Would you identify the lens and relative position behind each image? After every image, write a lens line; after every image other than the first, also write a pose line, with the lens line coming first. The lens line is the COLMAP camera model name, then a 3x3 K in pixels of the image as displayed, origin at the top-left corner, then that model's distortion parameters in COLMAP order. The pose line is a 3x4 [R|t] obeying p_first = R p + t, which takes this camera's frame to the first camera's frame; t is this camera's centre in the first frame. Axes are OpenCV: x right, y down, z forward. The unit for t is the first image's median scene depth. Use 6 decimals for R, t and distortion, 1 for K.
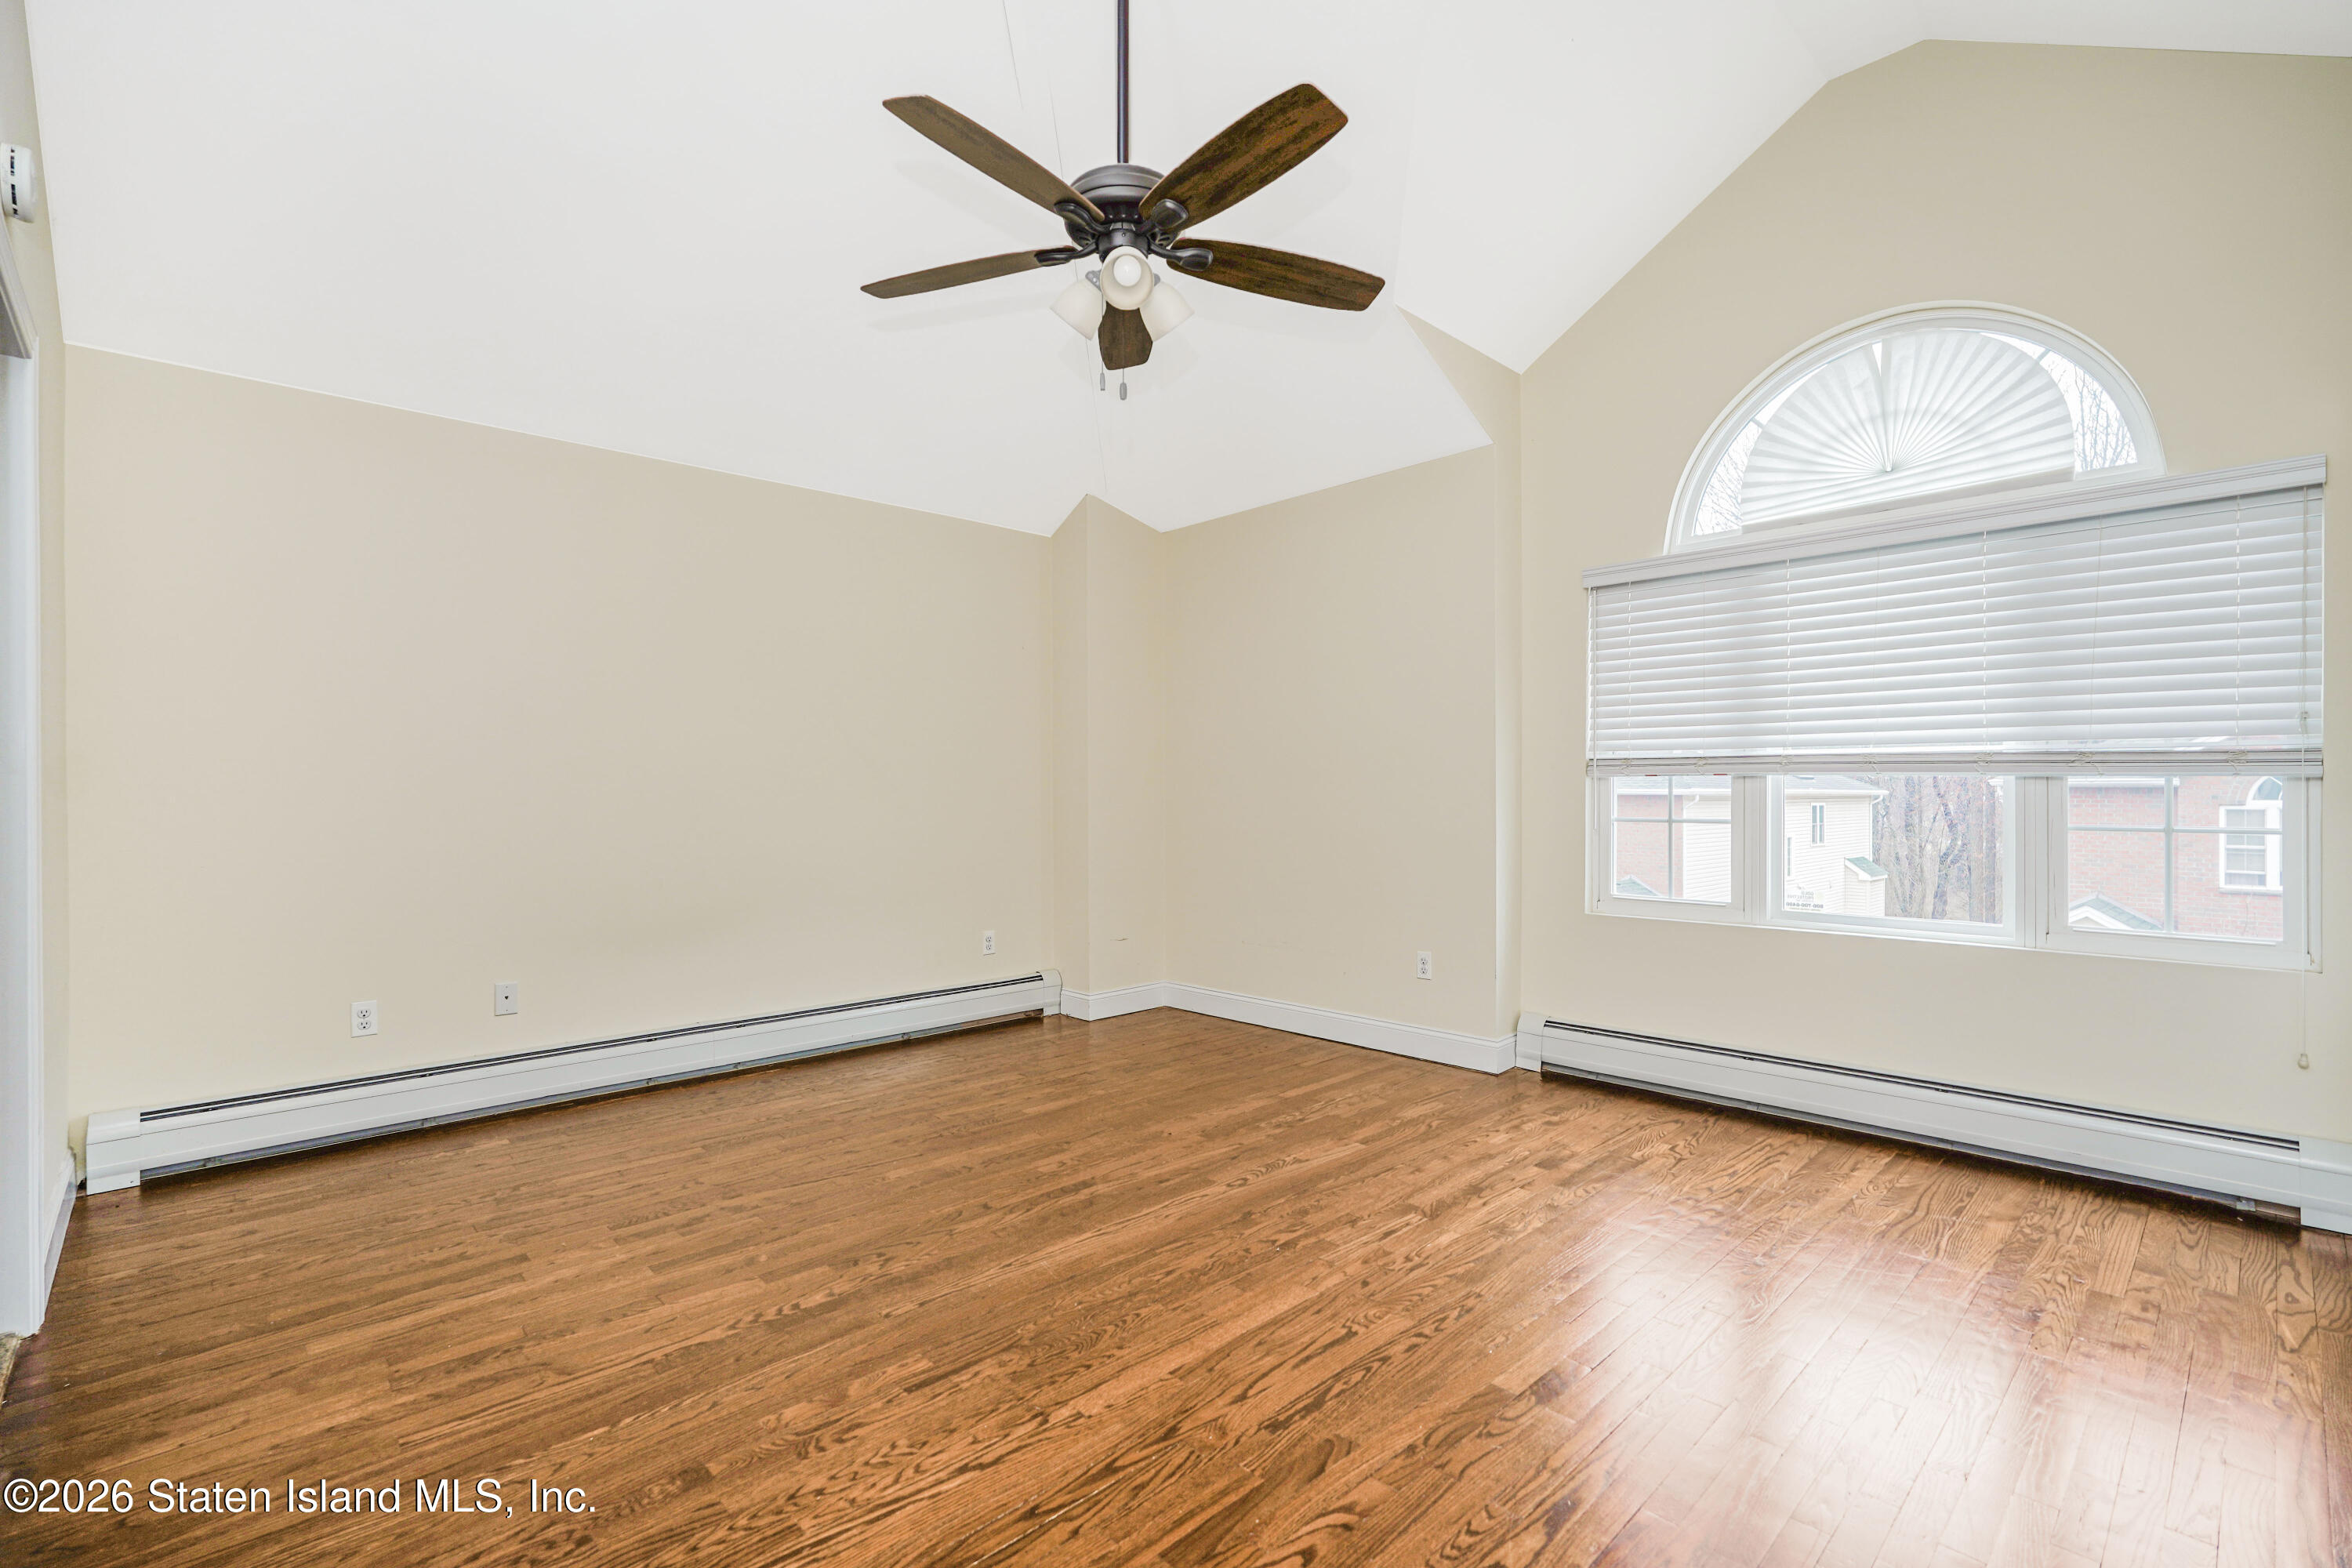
lens RADIAL K [[1038.2, 0, 1165.9], [0, 1038.2, 791.1], [0, 0, 1]] dist [-0.016911, 0.007164]
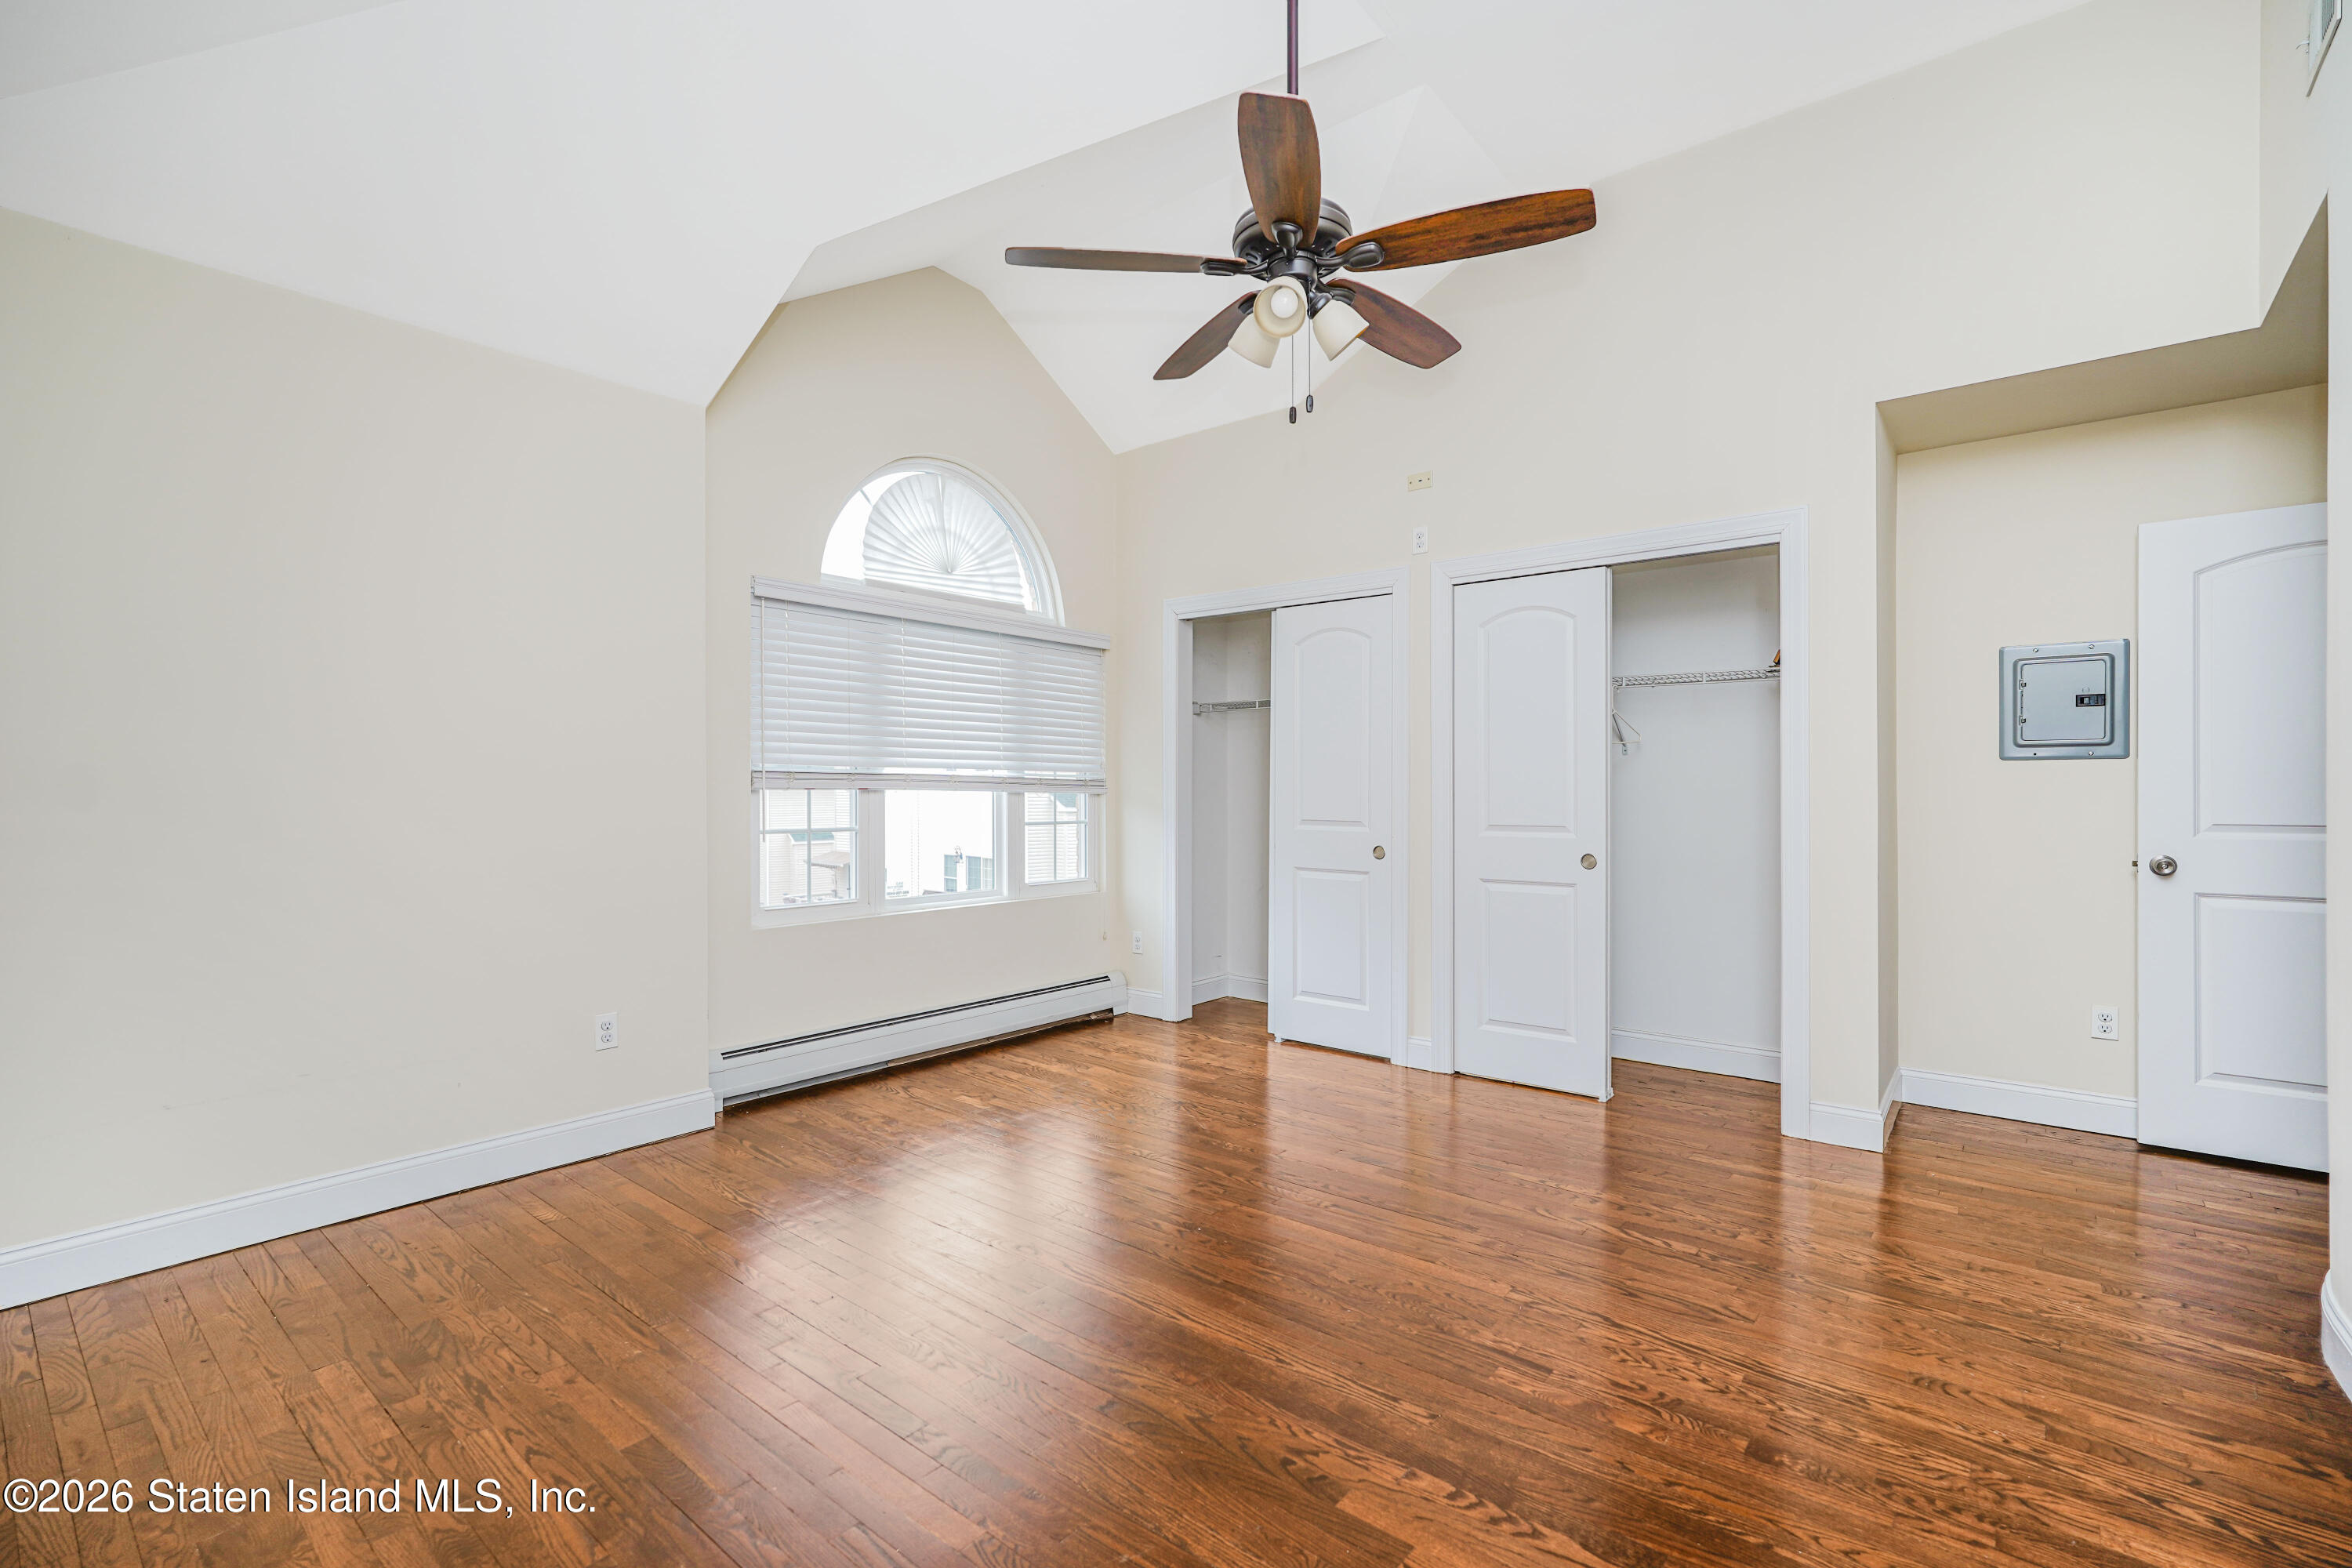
lens RADIAL K [[1038.2, 0, 1174.7], [0, 1038.2, 788.8], [0, 0, 1]] dist [-0.016911, 0.007164]
pose [[-0.112642, 0.007749, 0.993605, -0.905649], [0.002115, 0.999969, -0.007559, -0.008198], [-0.993633, 0.001250, -0.112655, 1.073930]]
